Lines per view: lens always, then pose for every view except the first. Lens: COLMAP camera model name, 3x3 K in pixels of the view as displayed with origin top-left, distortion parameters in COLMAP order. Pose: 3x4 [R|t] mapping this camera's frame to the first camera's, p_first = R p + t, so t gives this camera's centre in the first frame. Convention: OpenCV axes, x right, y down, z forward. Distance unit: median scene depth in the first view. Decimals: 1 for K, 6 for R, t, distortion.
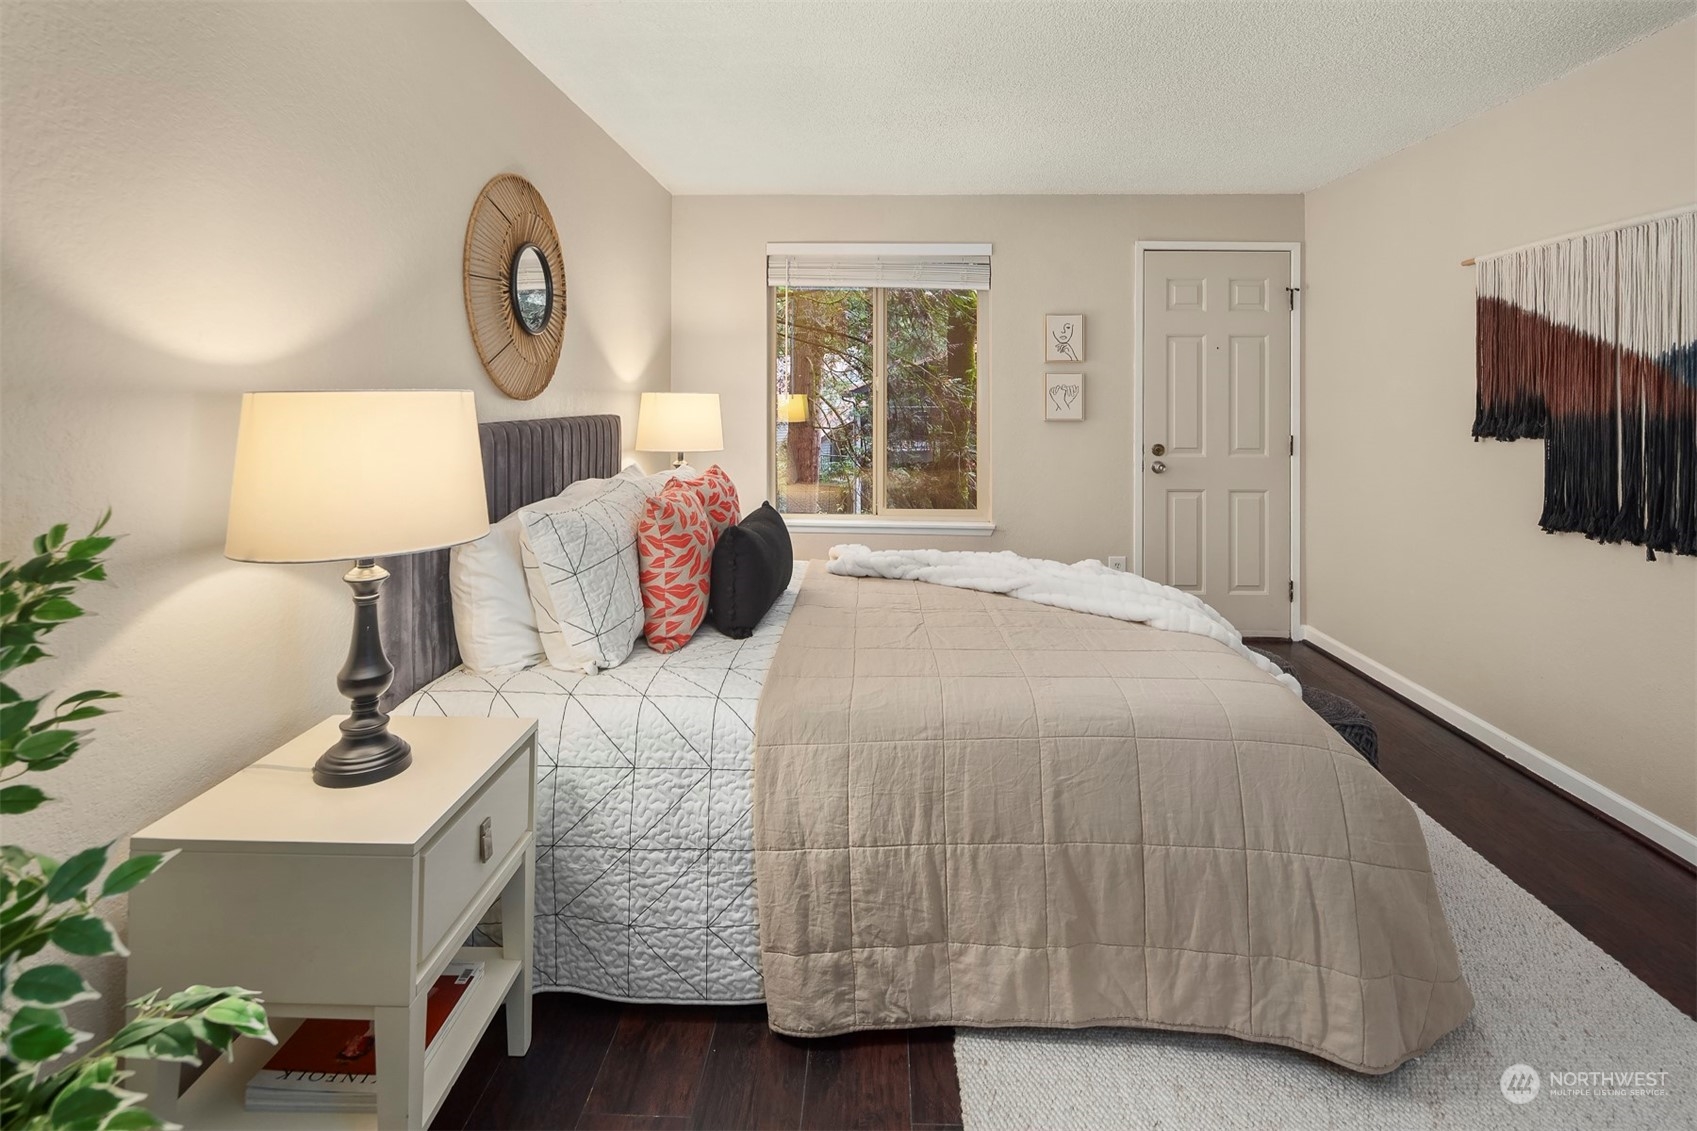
lens RADIAL K [[837.9, 0, 867.2], [0, 837.9, 400.2], [0, 0, 1]] dist [0.000334, -0.000095]
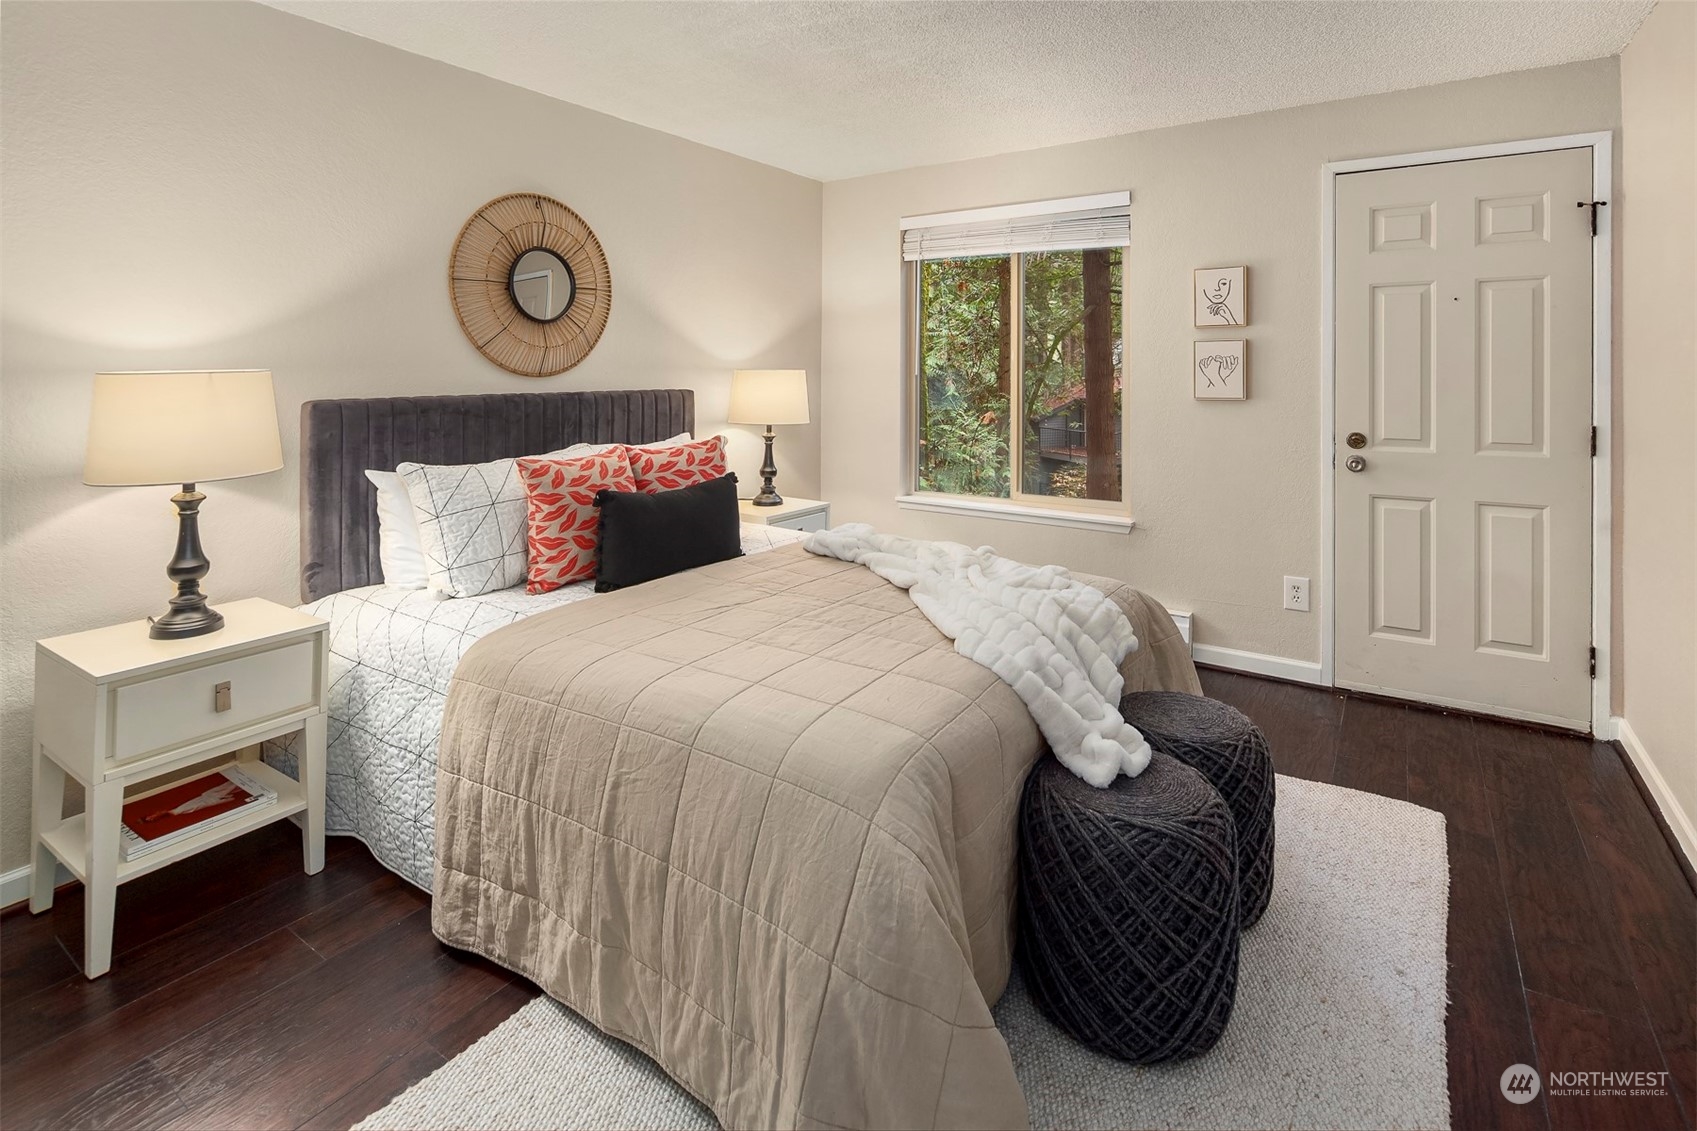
lens RADIAL K [[838.5, 0, 846.3], [0, 838.5, 376.9], [0, 0, 1]] dist [-0.000013, 0.000035]
pose [[0.840029, -0.003654, -0.542529, 0.712572], [0.003740, 0.999993, -0.000943, 0.003591], [0.542529, -0.001237, 0.840036, 0.248450]]
